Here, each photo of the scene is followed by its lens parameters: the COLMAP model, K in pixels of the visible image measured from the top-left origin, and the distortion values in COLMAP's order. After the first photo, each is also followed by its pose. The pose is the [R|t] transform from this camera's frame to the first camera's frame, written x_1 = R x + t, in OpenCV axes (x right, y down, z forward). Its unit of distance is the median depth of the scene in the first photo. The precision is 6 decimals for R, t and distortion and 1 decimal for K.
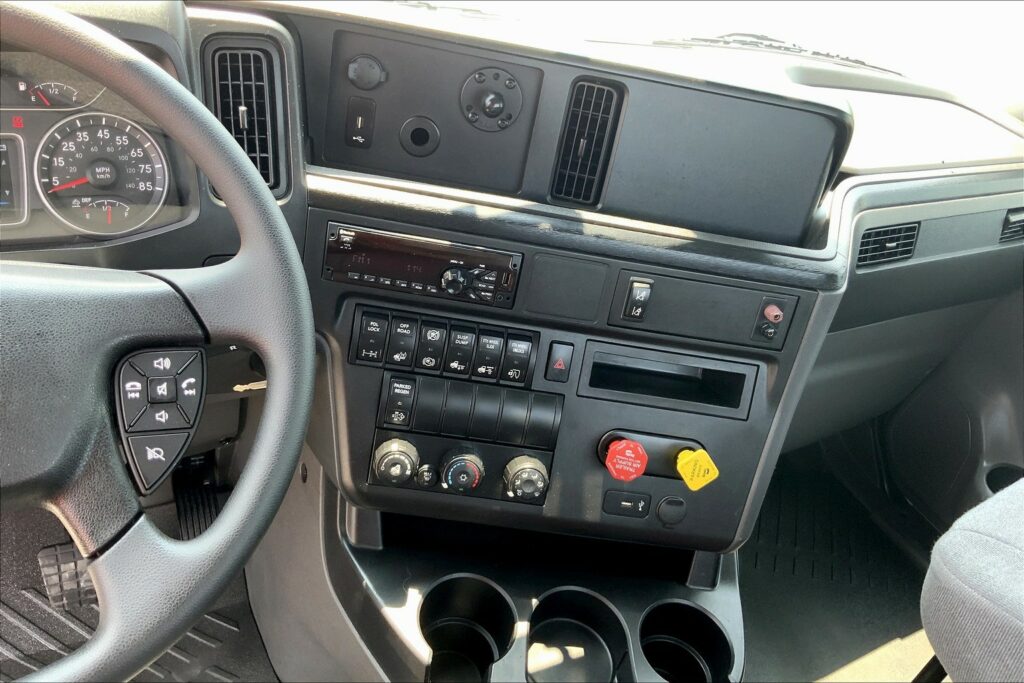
lens RADIAL K [[847.8, 0, 512.0], [0, 847.8, 341.5], [0, 0, 1]] dist [0.088745, -0.162266]
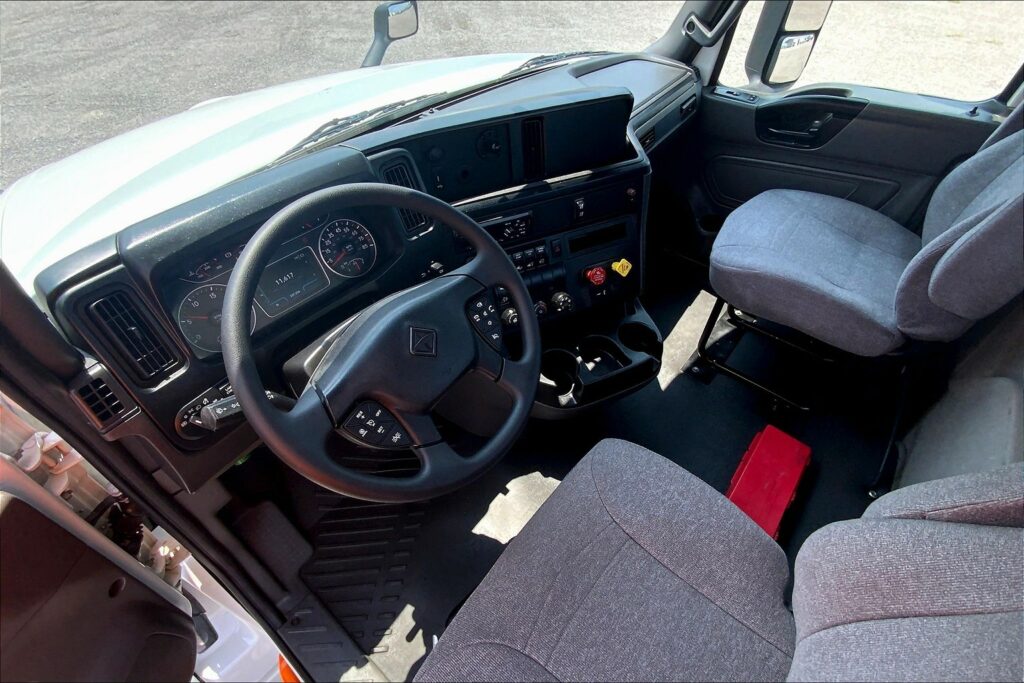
lens RADIAL K [[493.9, 0, 516.4], [0, 493.9, 344.3], [0, 0, 1]] dist [0.004446, 0.000149]
pose [[0.885090, -0.430345, 0.177252, -0.417334], [0.382129, 0.889343, 0.251089, -0.129995], [-0.265692, -0.154503, 0.951597, -0.287500]]
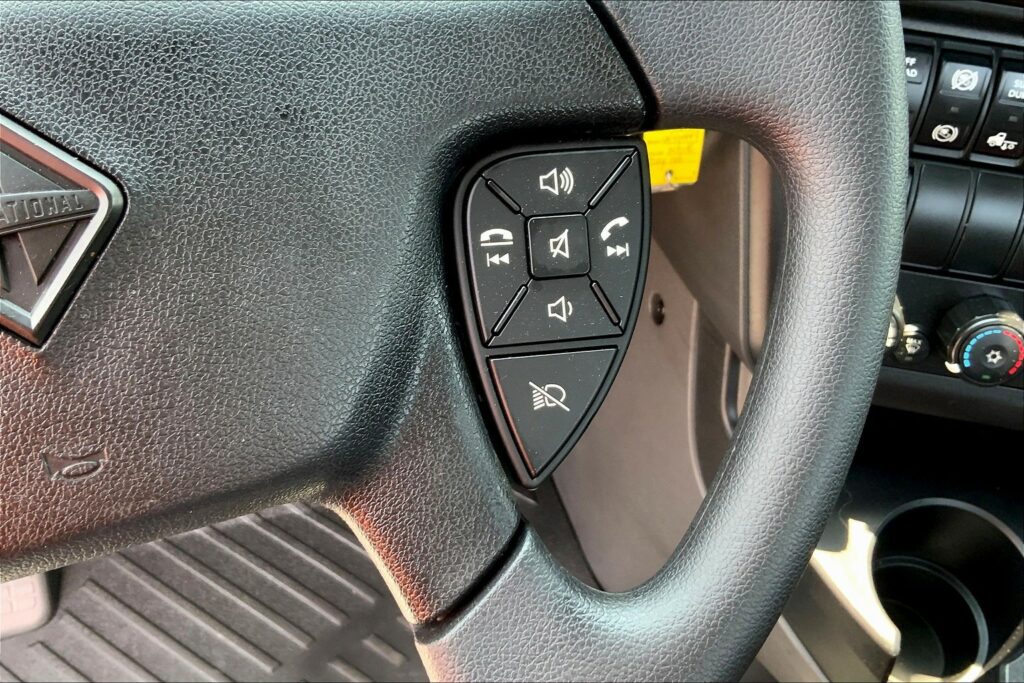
lens RADIAL K [[1026.2, 0, 512.0], [0, 1026.2, 341.5], [0, 0, 1]] dist [0.016797, 0.008067]
pose [[0.968478, 0.056602, -0.242582, -0.205233], [0.008217, 0.966052, 0.258216, -0.018762], [0.248963, -0.252070, 0.935136, 0.344723]]
